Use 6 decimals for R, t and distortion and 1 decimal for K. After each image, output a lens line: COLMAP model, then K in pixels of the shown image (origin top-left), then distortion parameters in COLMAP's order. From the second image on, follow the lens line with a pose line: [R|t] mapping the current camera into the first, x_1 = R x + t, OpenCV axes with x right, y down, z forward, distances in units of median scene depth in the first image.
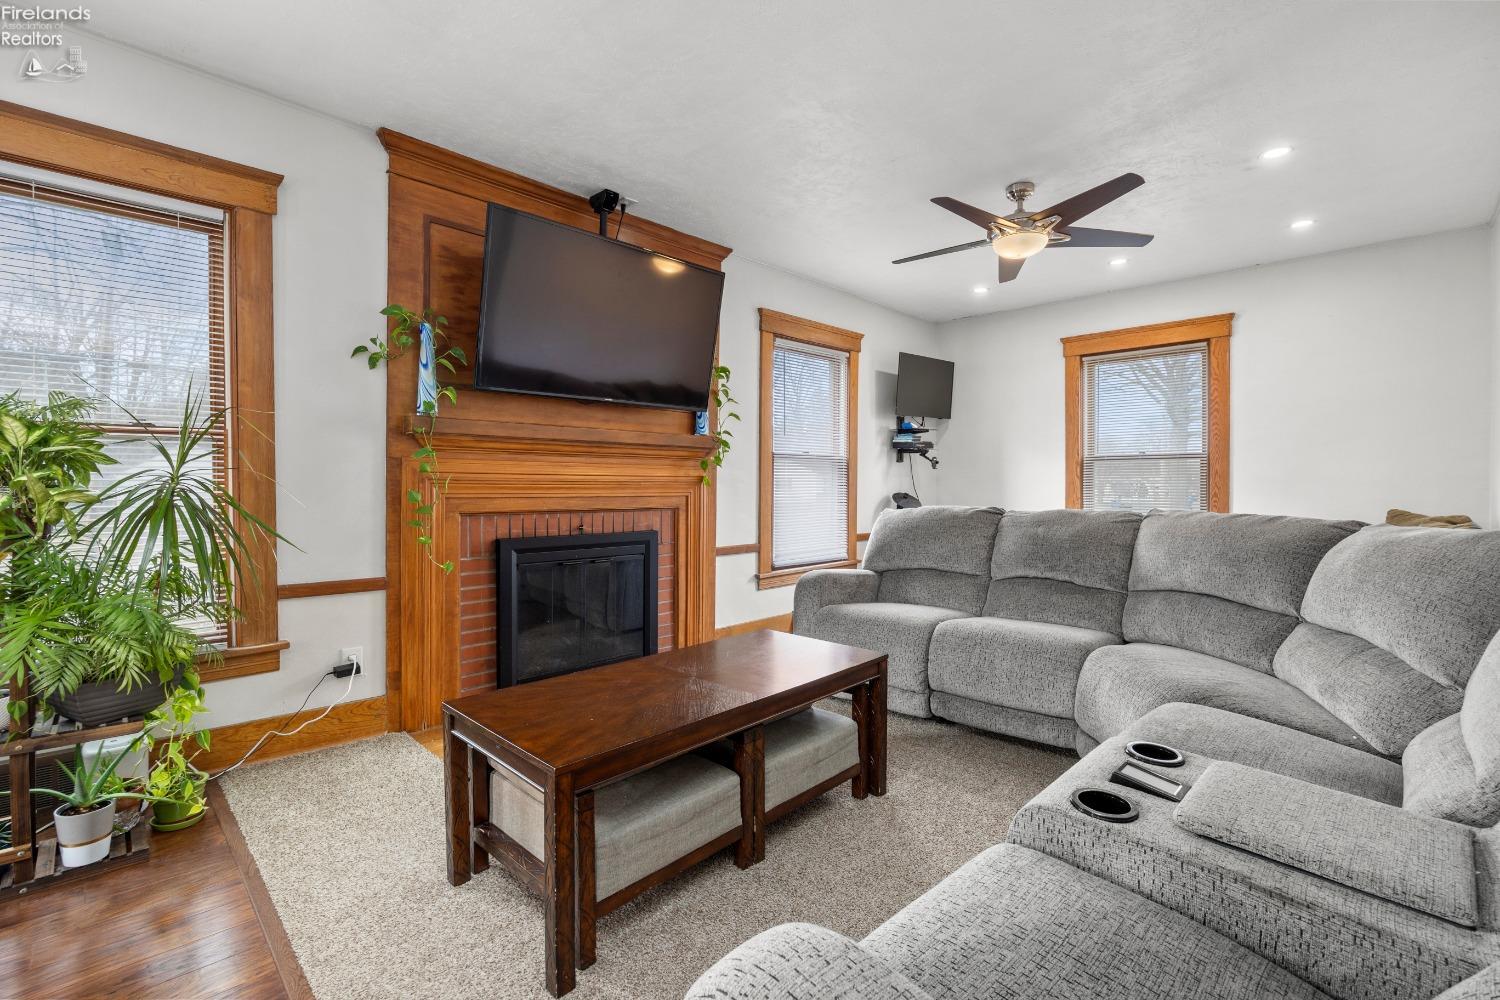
lens RADIAL K [[663.7, 0, 750.0], [0, 663.7, 500.0], [0, 0, 1]] dist [-0.015972, 0.000455]
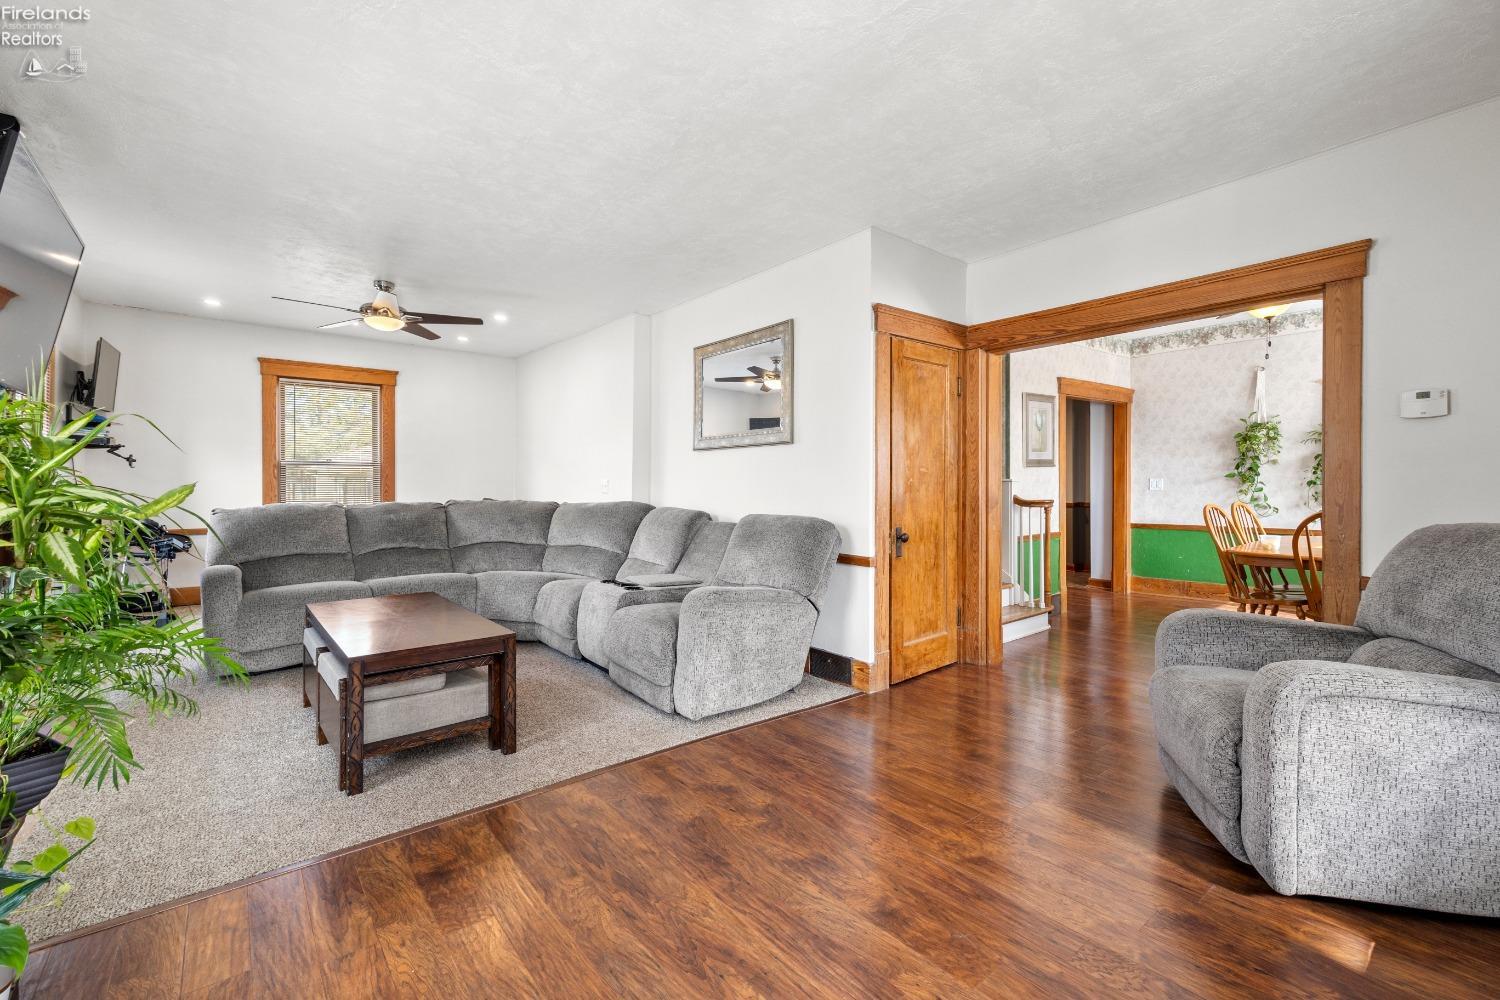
lens RADIAL K [[636.5, 0, 775.9], [0, 636.5, 491.2], [0, 0, 1]] dist [-0.001250, -0.001003]
pose [[0.074240, -0.011989, 0.997168, -1.063632], [0.017795, 0.999784, 0.010695, -0.012398], [-0.997082, 0.016951, 0.074438, 0.041446]]
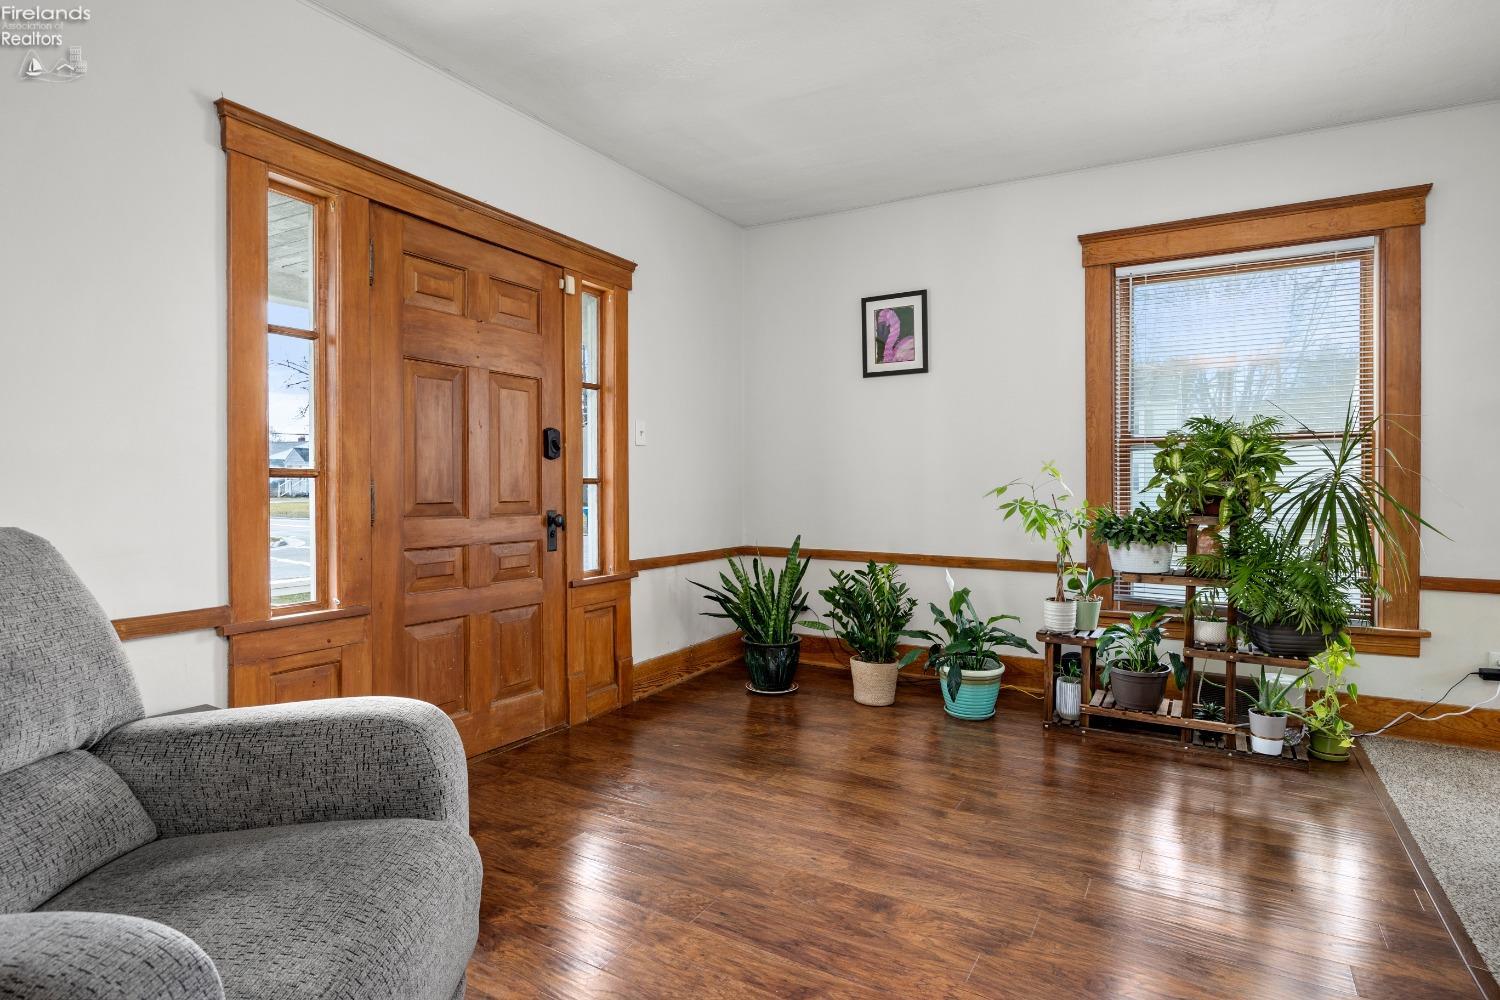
lens RADIAL K [[787.6, 0, 748.5], [0, 787.6, 486.0], [0, 0, 1]] dist [-0.014029, 0.000684]
pose [[0.244807, 0.007822, -0.969540, 0.204140], [-0.020208, 0.999791, 0.002964, 0.004572], [0.969361, 0.018867, 0.244914, -0.314635]]
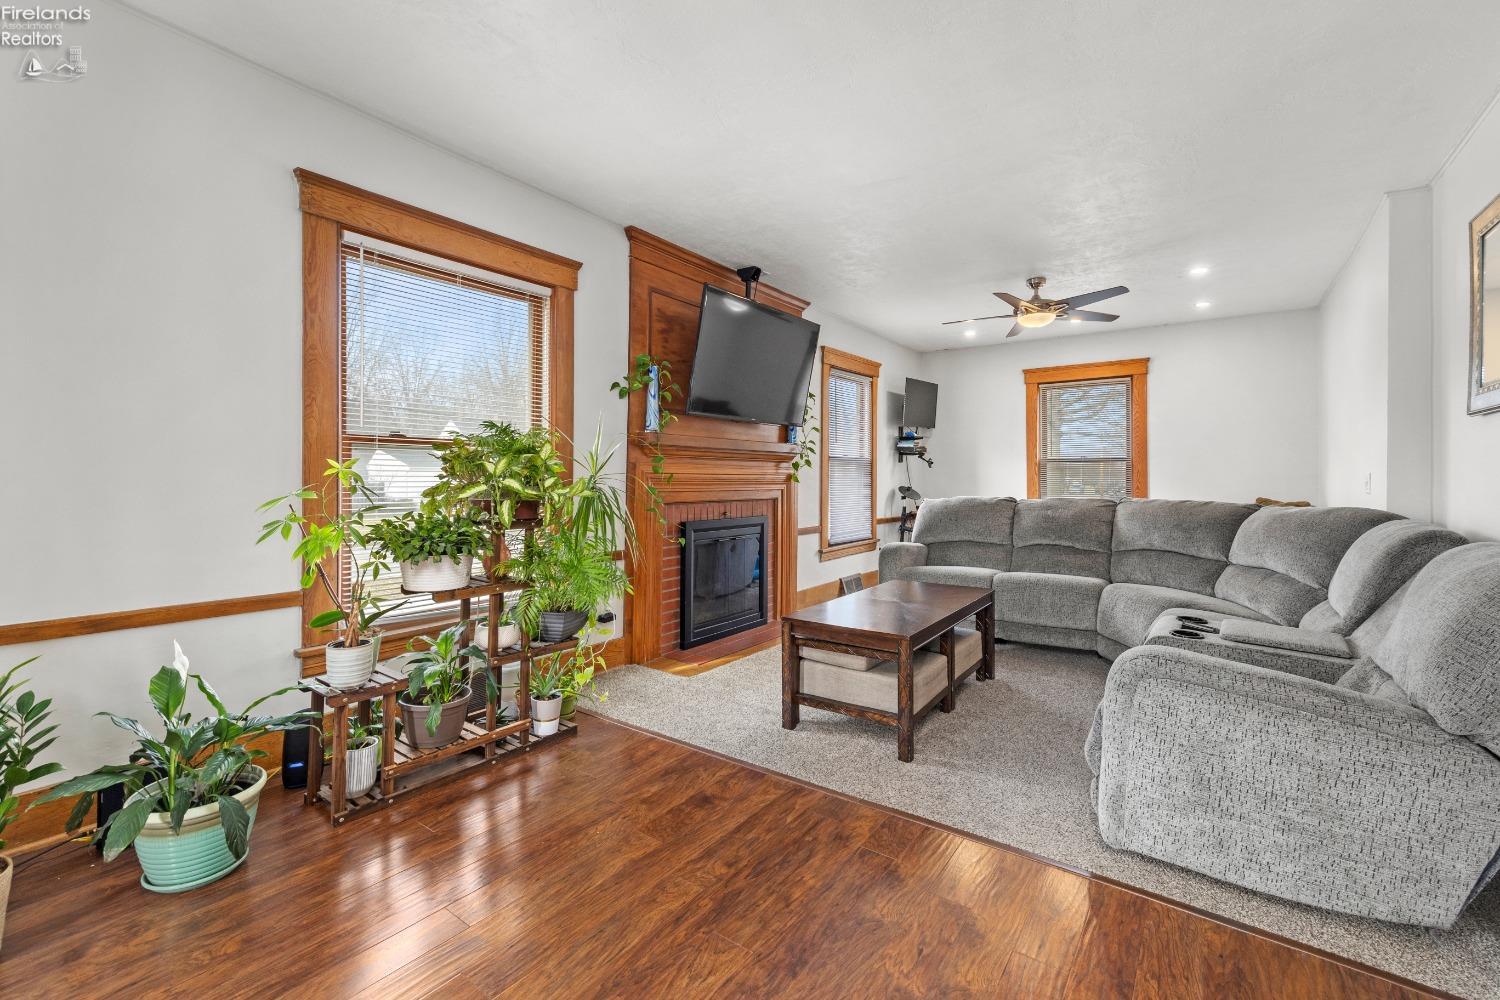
lens RADIAL K [[650.1, 0, 746.0], [0, 650.1, 481.3], [0, 0, 1]] dist [0.003421, 0.000343]
pose [[0.988523, -0.001432, 0.151063, -0.514111], [0.003947, 0.999859, -0.016349, -0.002826], [-0.151018, 0.016758, 0.988389, -0.376181]]
